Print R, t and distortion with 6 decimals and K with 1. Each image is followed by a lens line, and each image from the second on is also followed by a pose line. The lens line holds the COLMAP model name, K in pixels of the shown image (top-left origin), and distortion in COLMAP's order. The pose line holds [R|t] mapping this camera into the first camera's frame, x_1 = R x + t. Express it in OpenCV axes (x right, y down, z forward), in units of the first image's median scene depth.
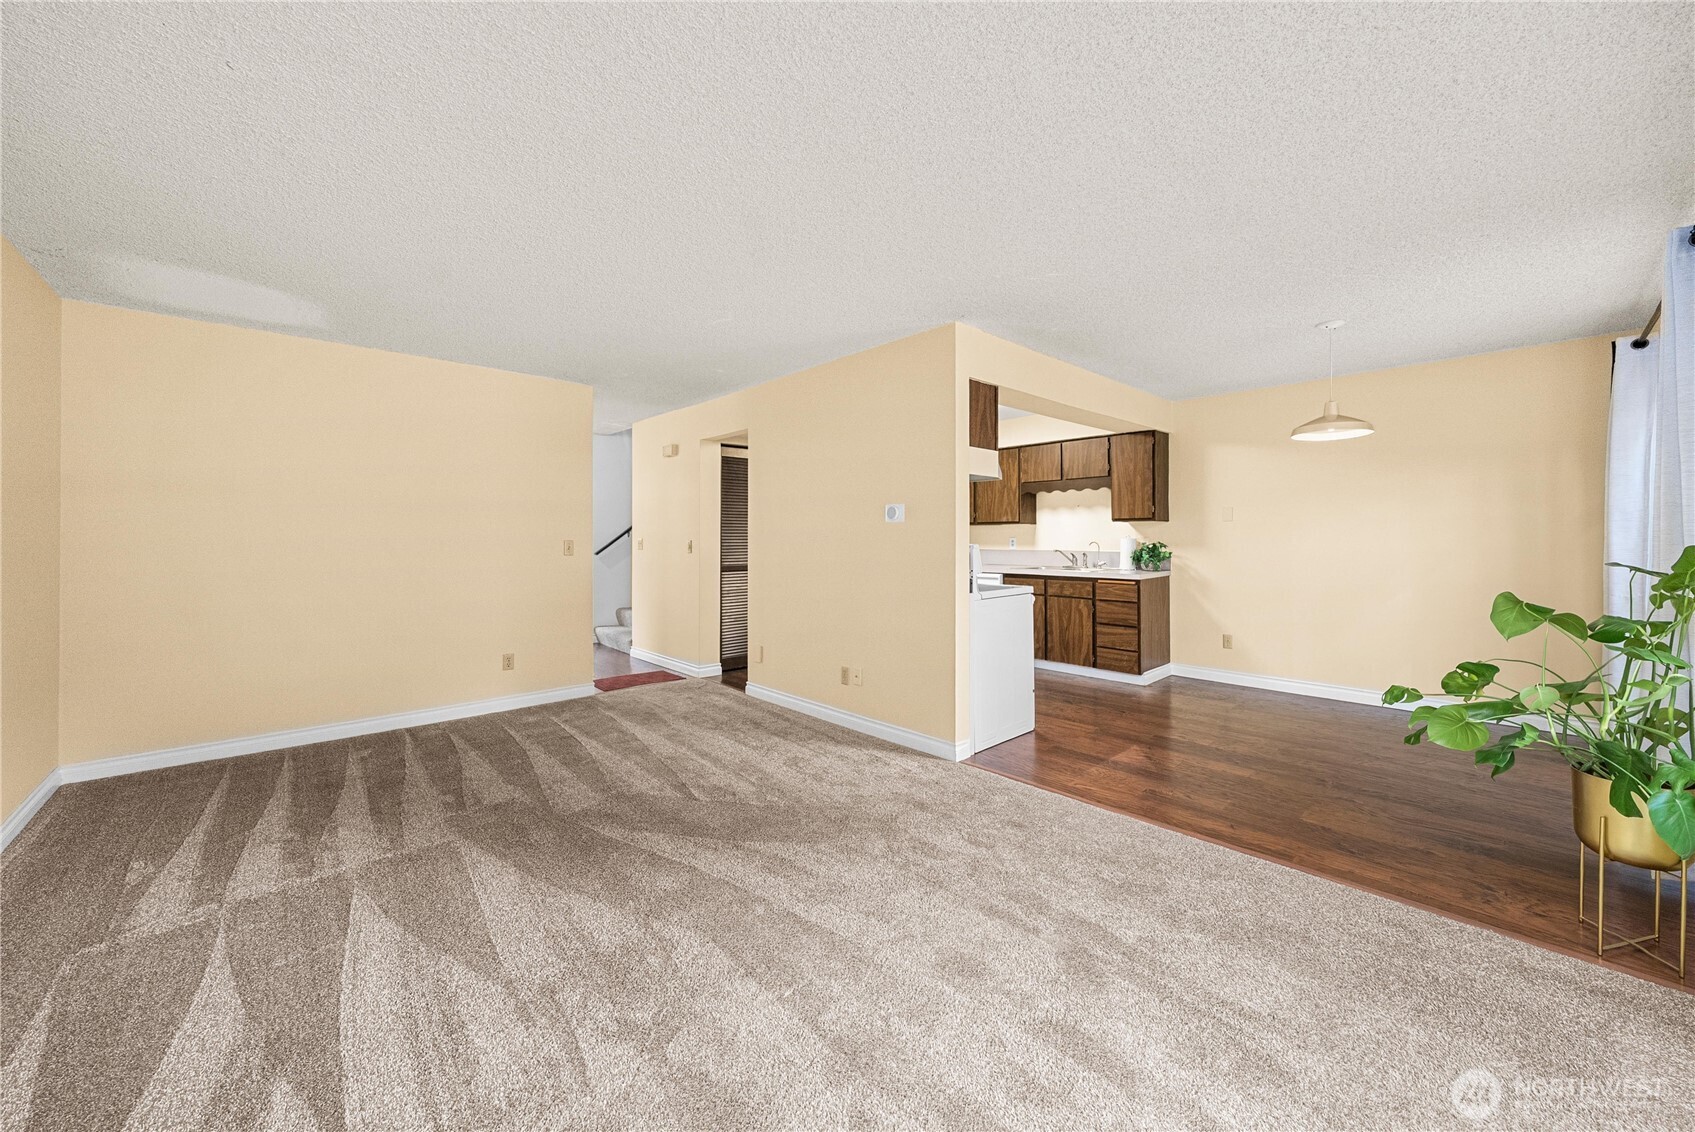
lens RADIAL K [[622.1, 0, 854.6], [0, 622.1, 537.6], [0, 0, 1]] dist [-0.000402, -0.000032]
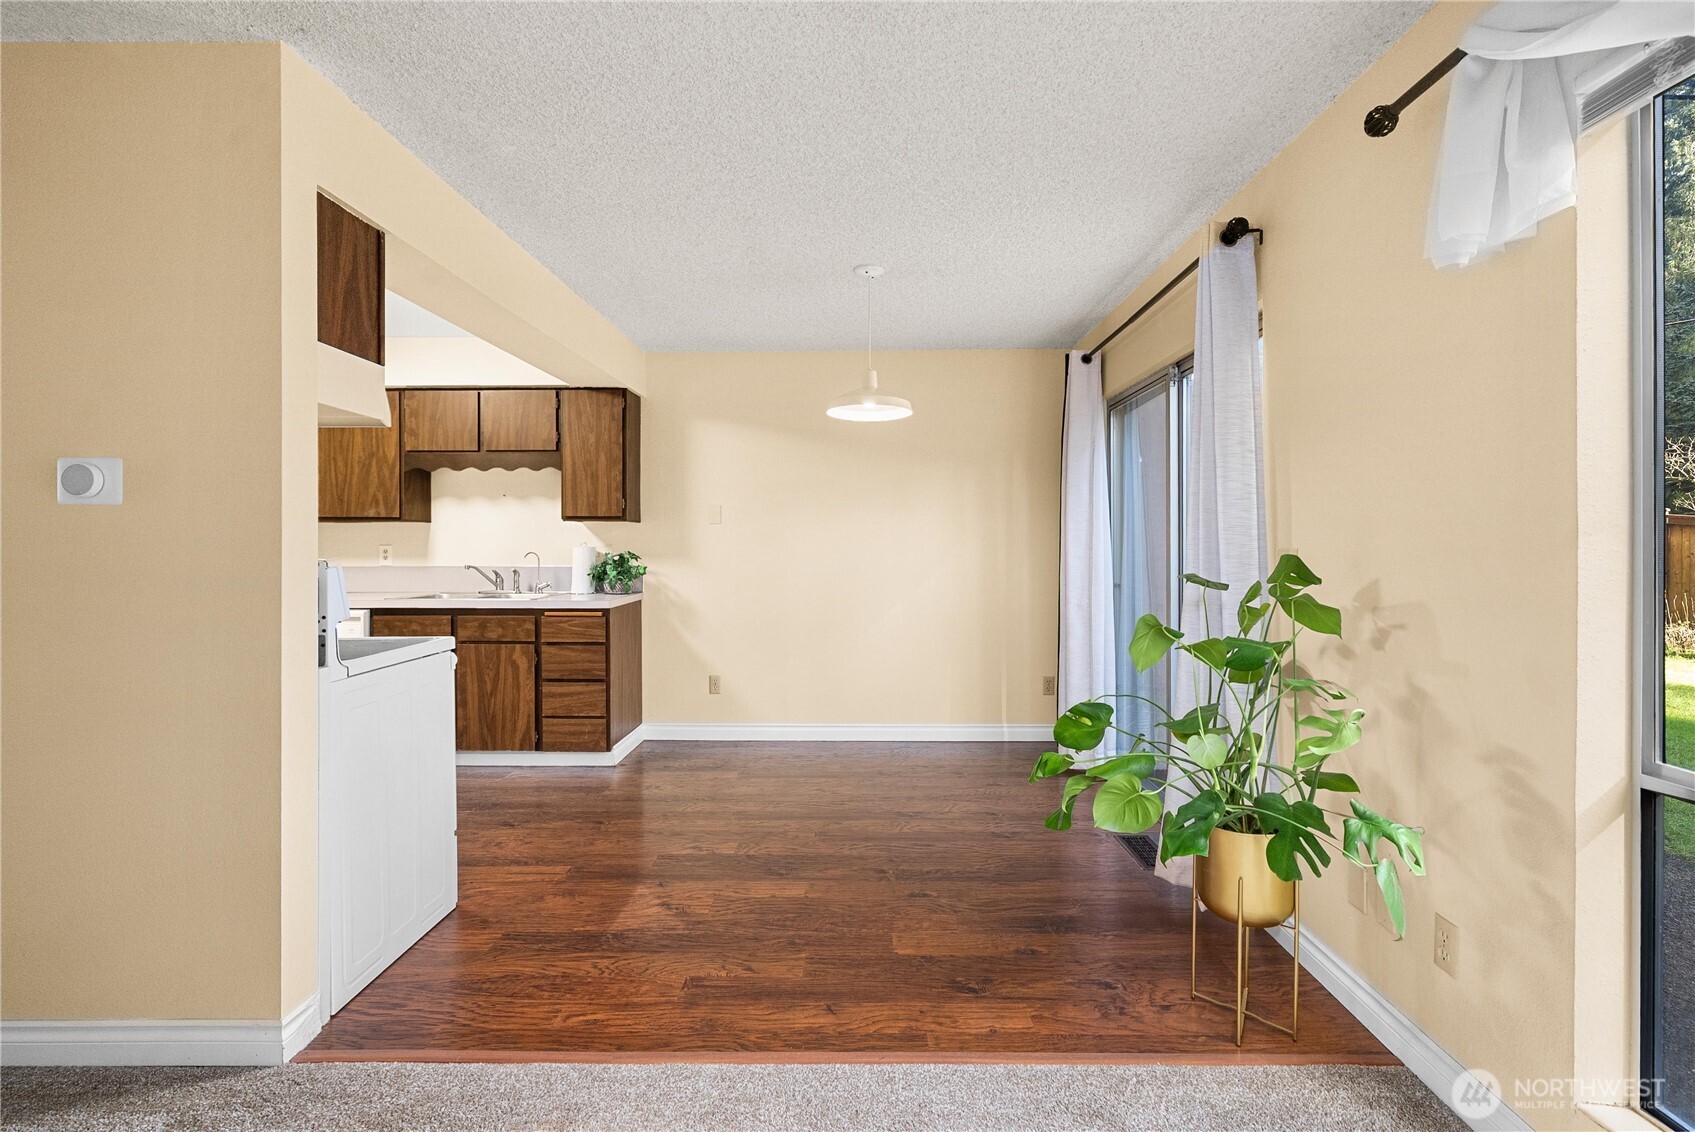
lens RADIAL K [[794.9, 0, 857.7], [0, 794.9, 548.2], [0, 0, 1]] dist [0.001237, 0.000174]
pose [[0.688947, -0.000459, 0.724812, 0.024181], [-0.001730, 0.999996, 0.002278, 0.000688], [-0.724810, -0.002824, 0.688943, 0.212117]]
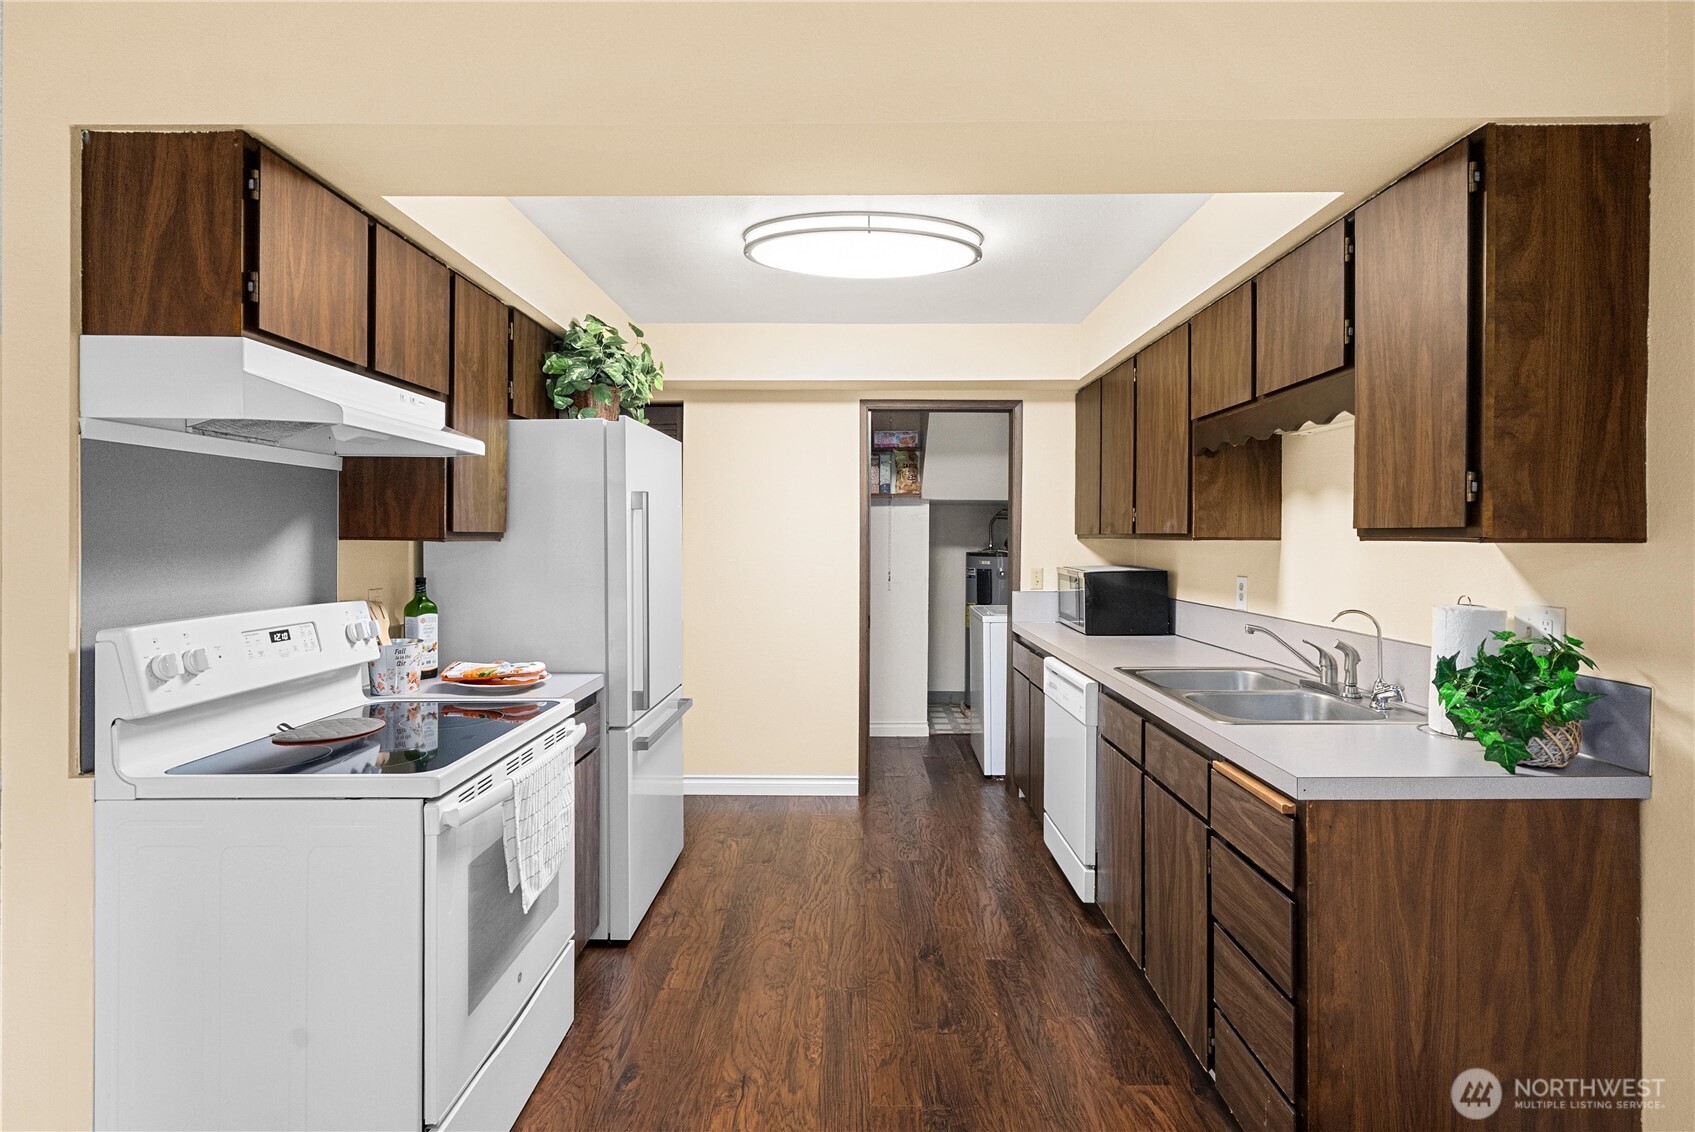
lens RADIAL K [[821.0, 0, 849.2], [0, 821.0, 538.3], [0, 0, 1]] dist [0.000633, 0.000104]
pose [[0.726246, 0.005772, -0.687411, 0.524065], [-0.006188, 0.999979, 0.001860, -0.027444], [0.687407, 0.002903, 0.726266, 0.640138]]
